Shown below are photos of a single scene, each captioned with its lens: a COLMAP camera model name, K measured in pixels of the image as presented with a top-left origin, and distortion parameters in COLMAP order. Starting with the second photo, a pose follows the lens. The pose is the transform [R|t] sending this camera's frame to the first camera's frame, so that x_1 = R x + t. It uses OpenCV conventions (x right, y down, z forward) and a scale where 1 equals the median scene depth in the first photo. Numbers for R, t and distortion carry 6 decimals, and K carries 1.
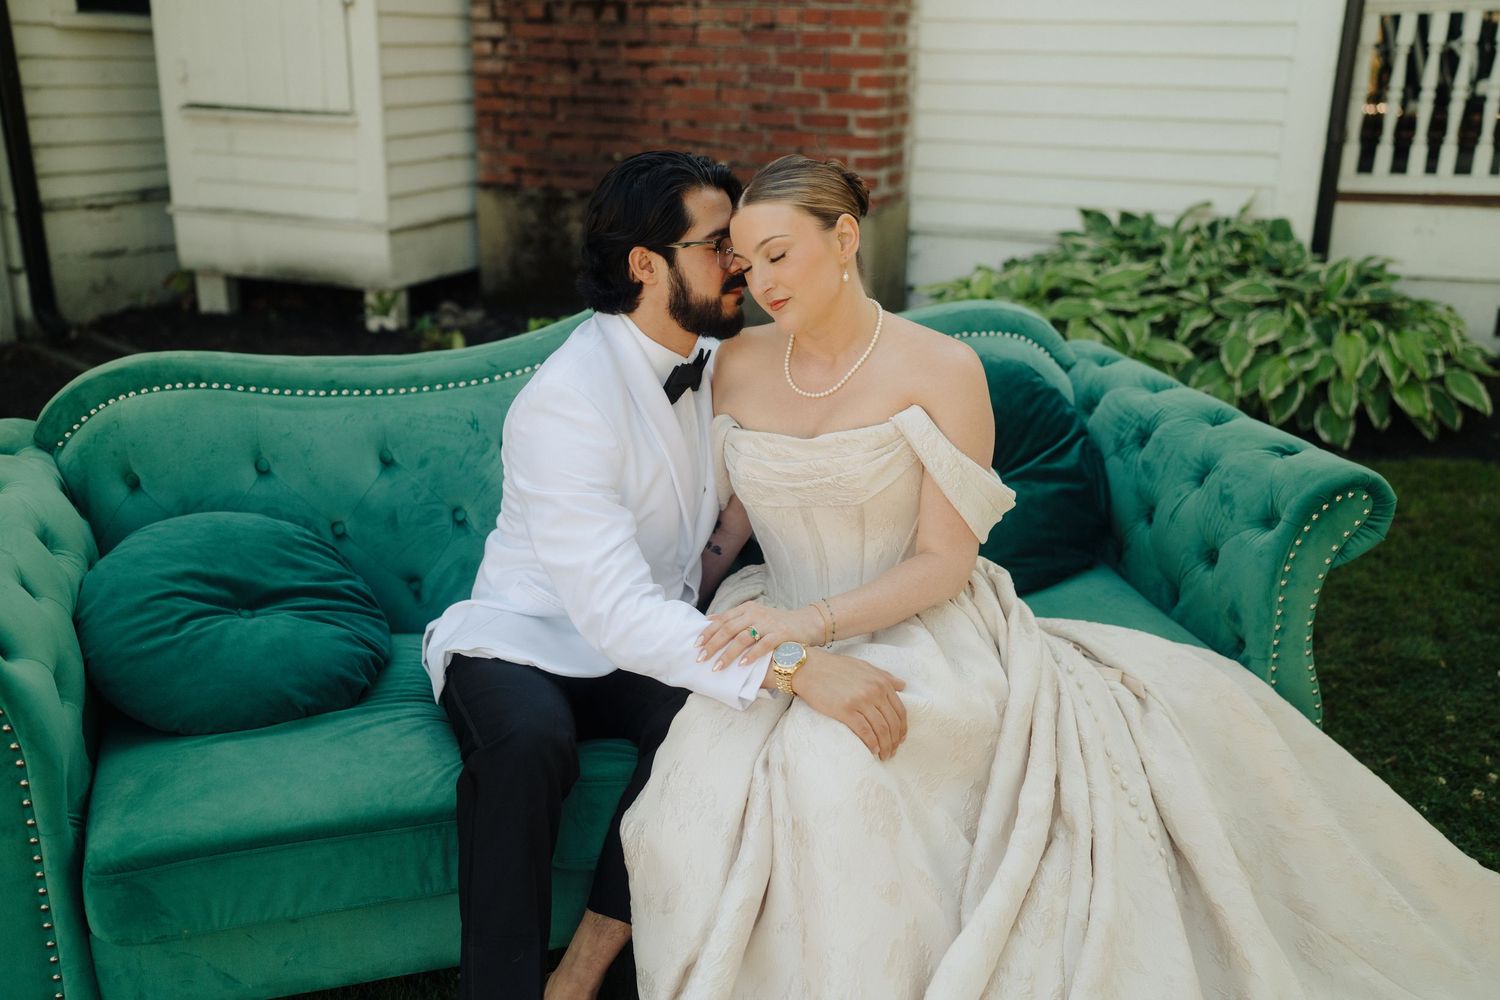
lens RADIAL K [[1441.4, 0, 750.0], [0, 1441.4, 500.0], [0, 0, 1]] dist [-0.047837, 0.149684]
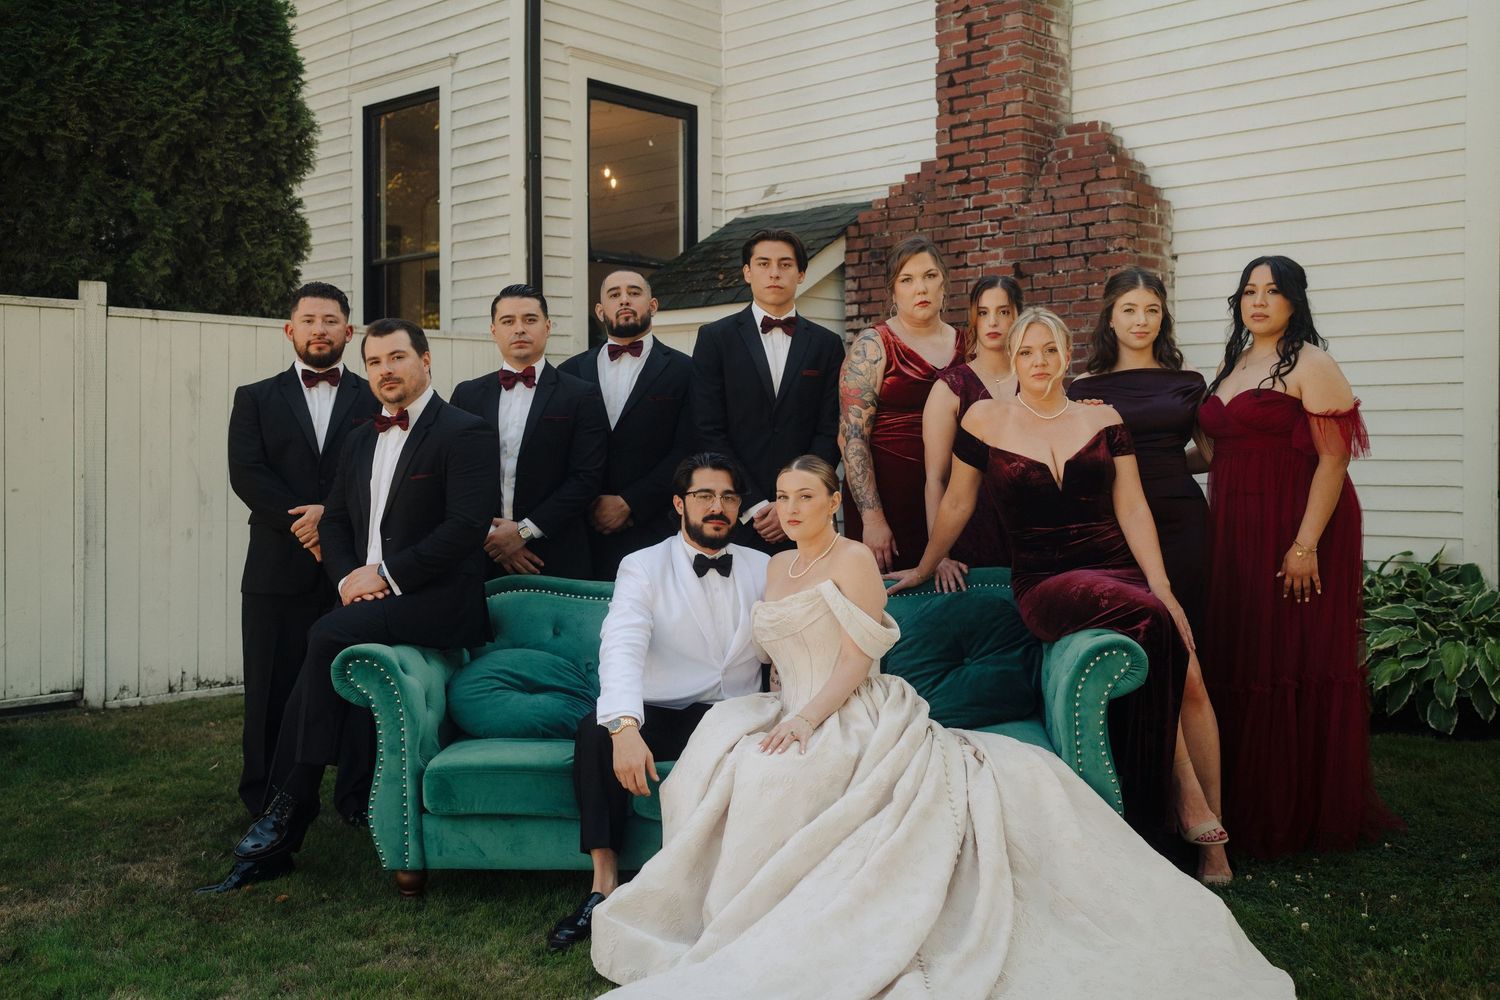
lens RADIAL K [[1512.8, 0, 776.5], [0, 1512.8, 470.5], [0, 0, 1]] dist [-0.059689, 0.134565]
pose [[0.936554, -0.013185, -0.350274, 0.268882], [-0.092996, 0.954135, -0.284566, 0.134180], [0.337961, 0.299086, 0.892373, -0.314035]]
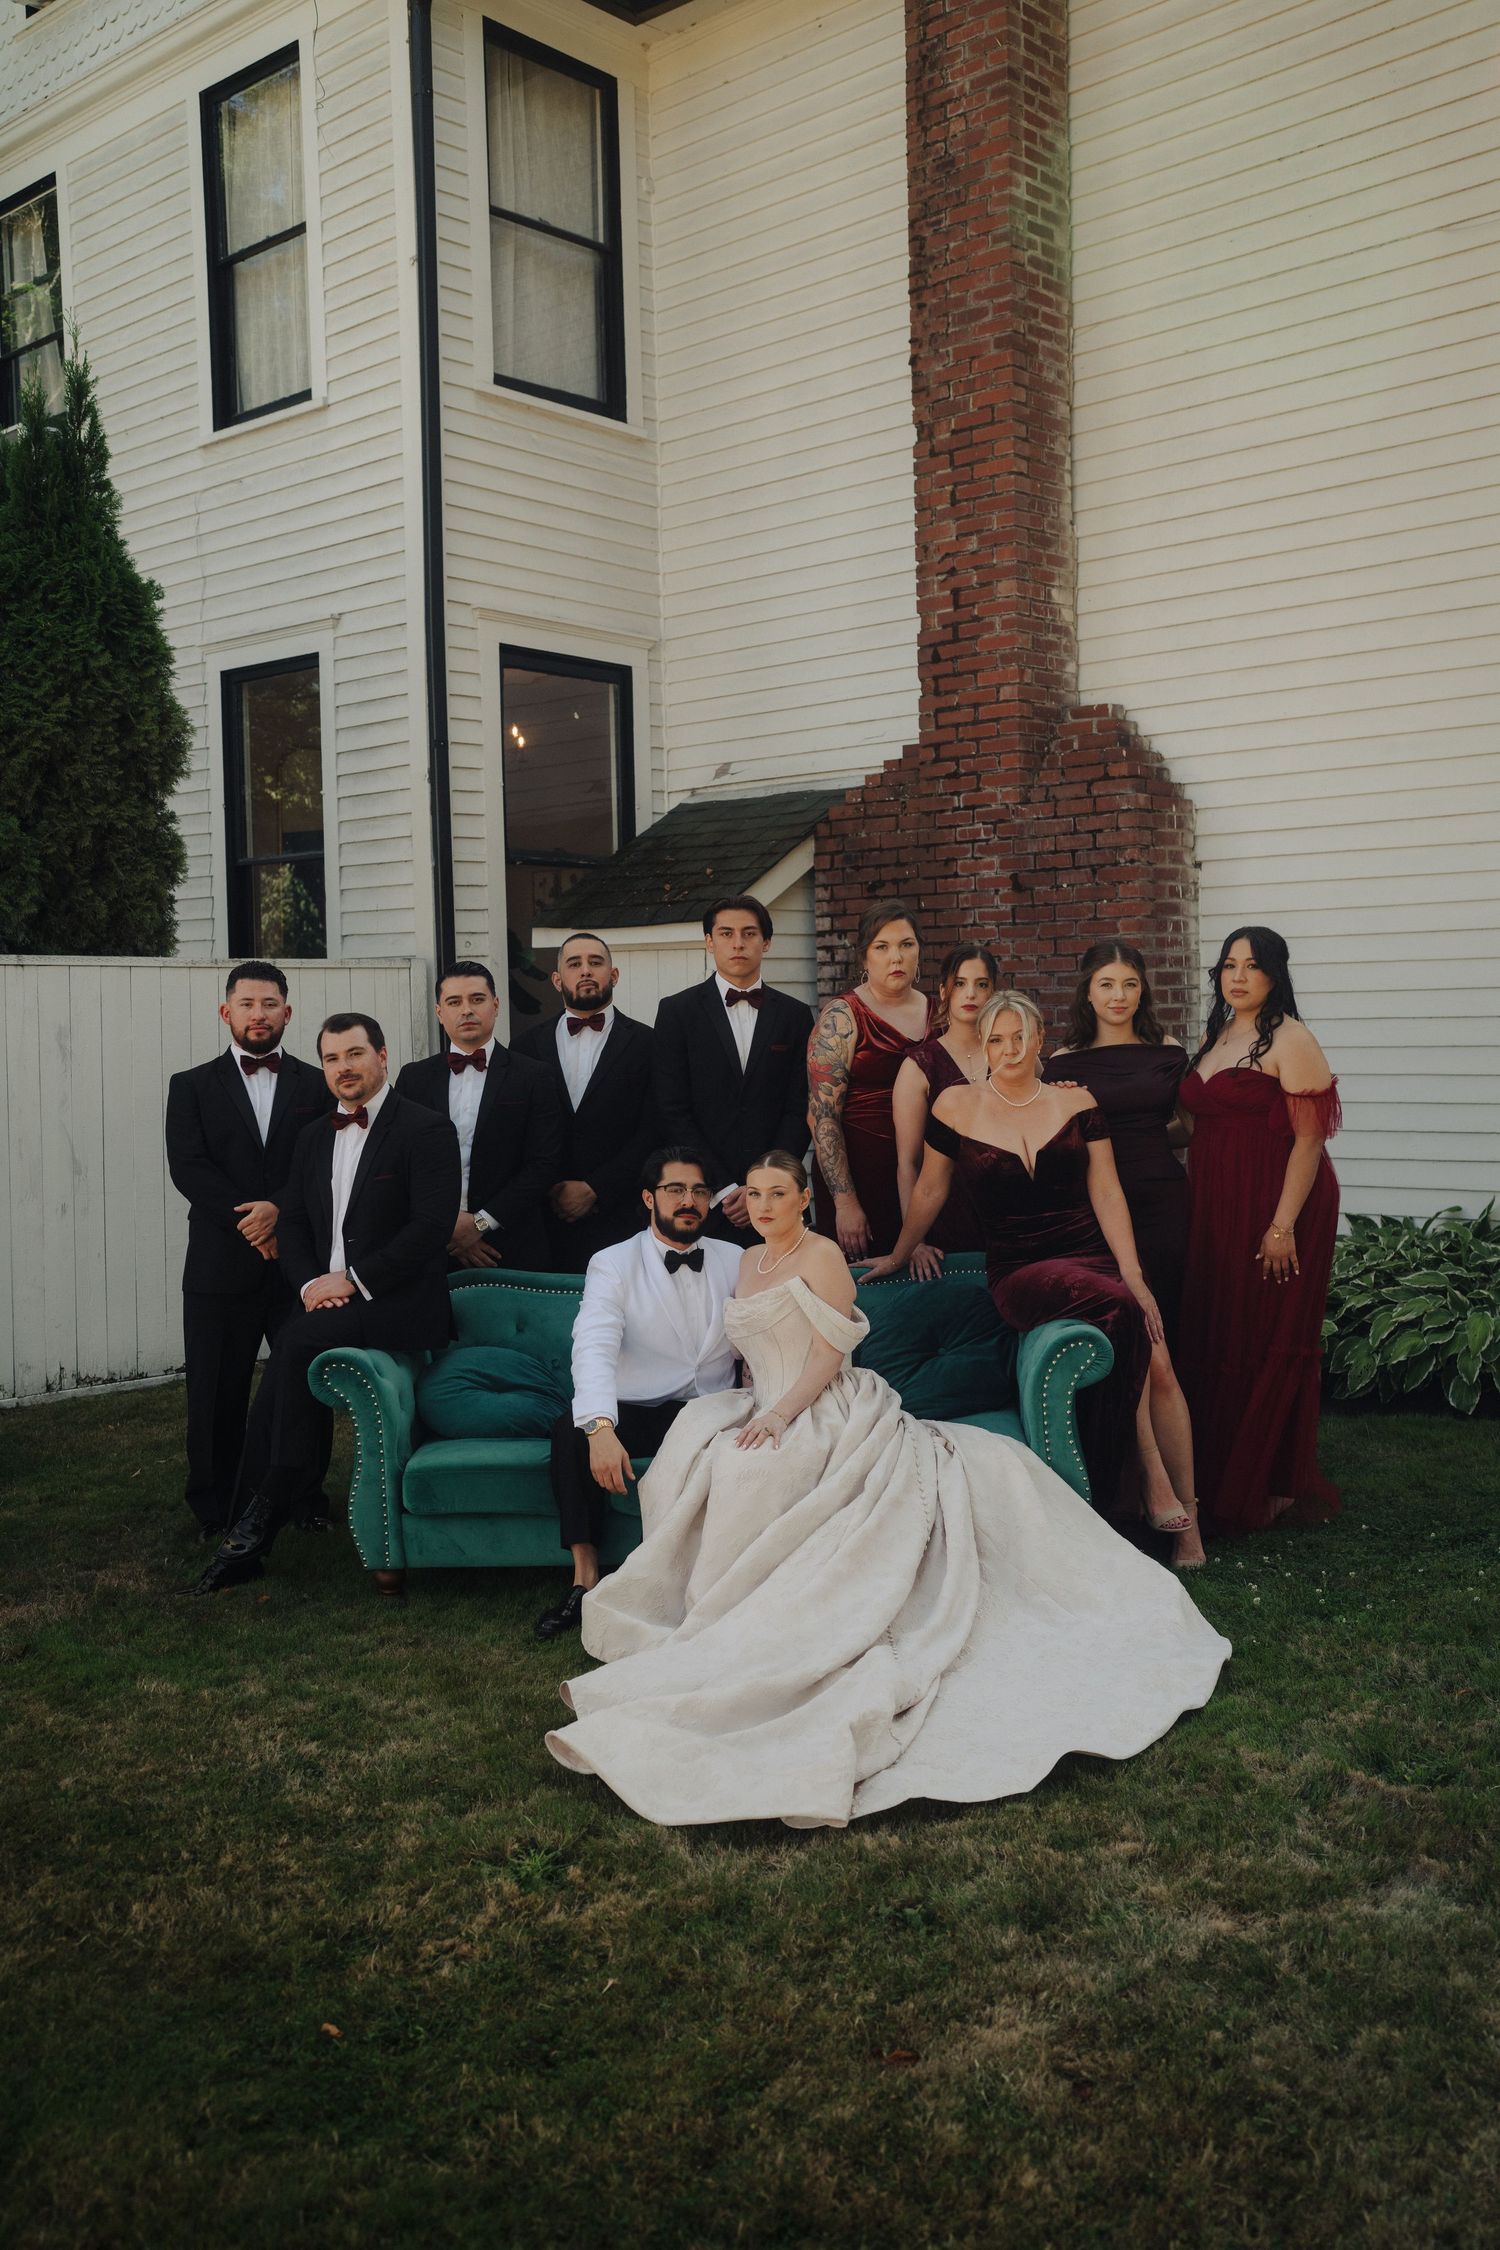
lens RADIAL K [[2140.3, 0, 735.7], [0, 2140.3, 1154.2], [0, 0, 1]] dist [-0.102764, 0.153672]
pose [[0.937499, -0.013852, -0.347711, 0.370680], [-0.074138, 0.968317, -0.238465, 0.167648], [0.339998, 0.249340, 0.906770, -0.609884]]
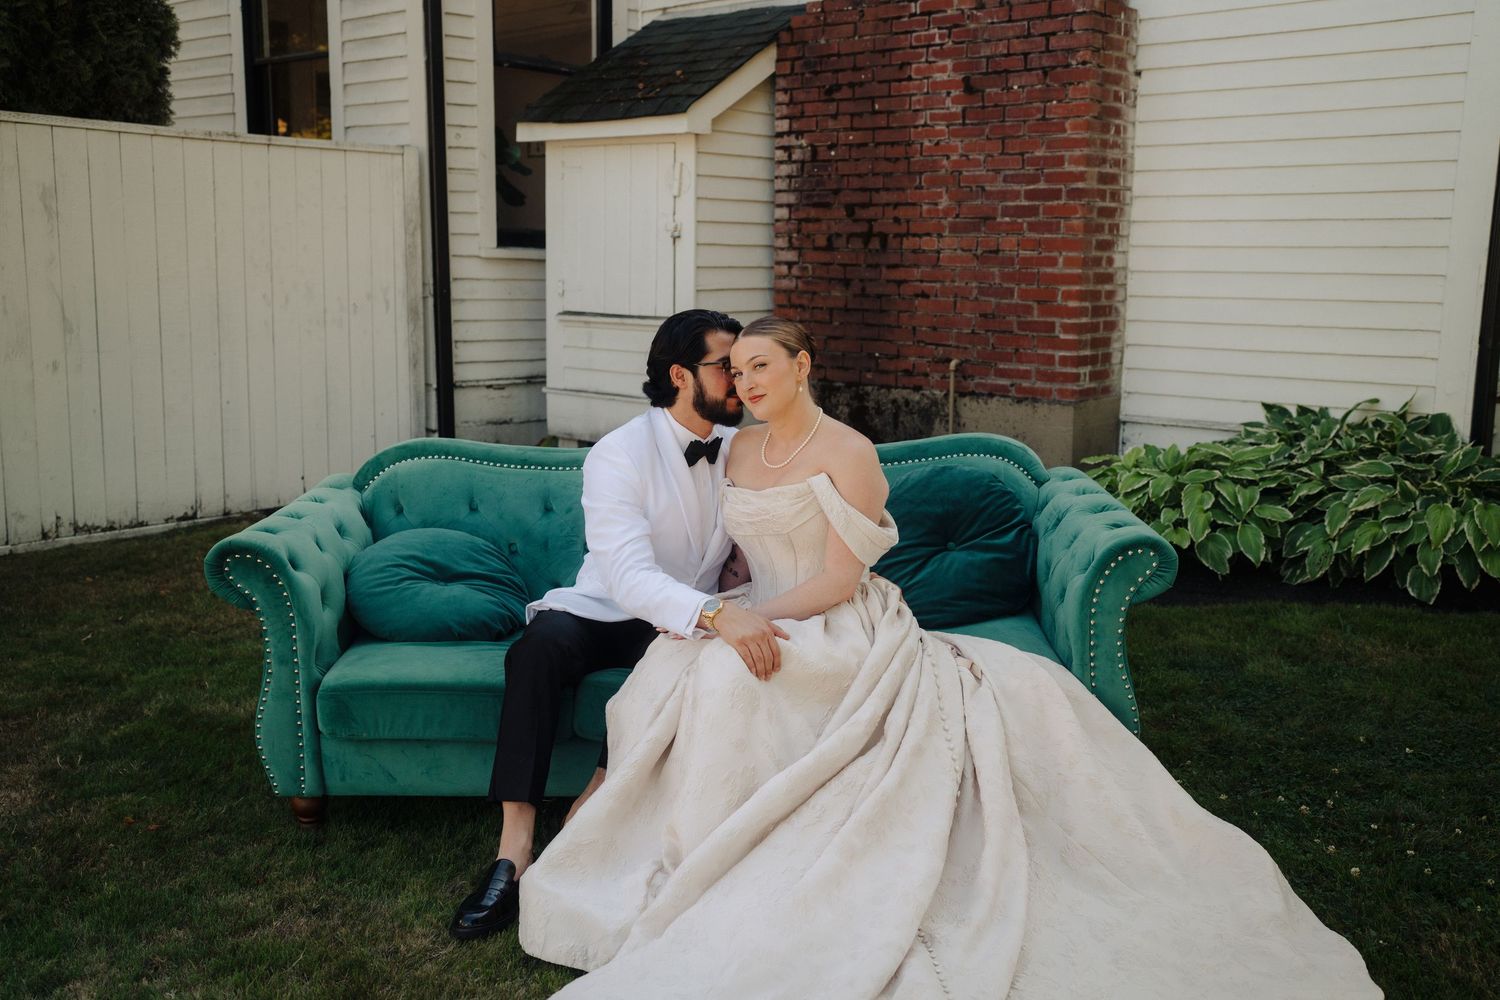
lens RADIAL K [[1441.4, 0, 750.0], [0, 1441.4, 500.0], [0, 0, 1]] dist [-0.047837, 0.149684]
pose [[0.954299, 0.043347, -0.295693, 0.188187], [-0.088638, 0.985958, -0.141529, 0.073882], [0.285405, 0.161271, 0.944741, -0.191871]]
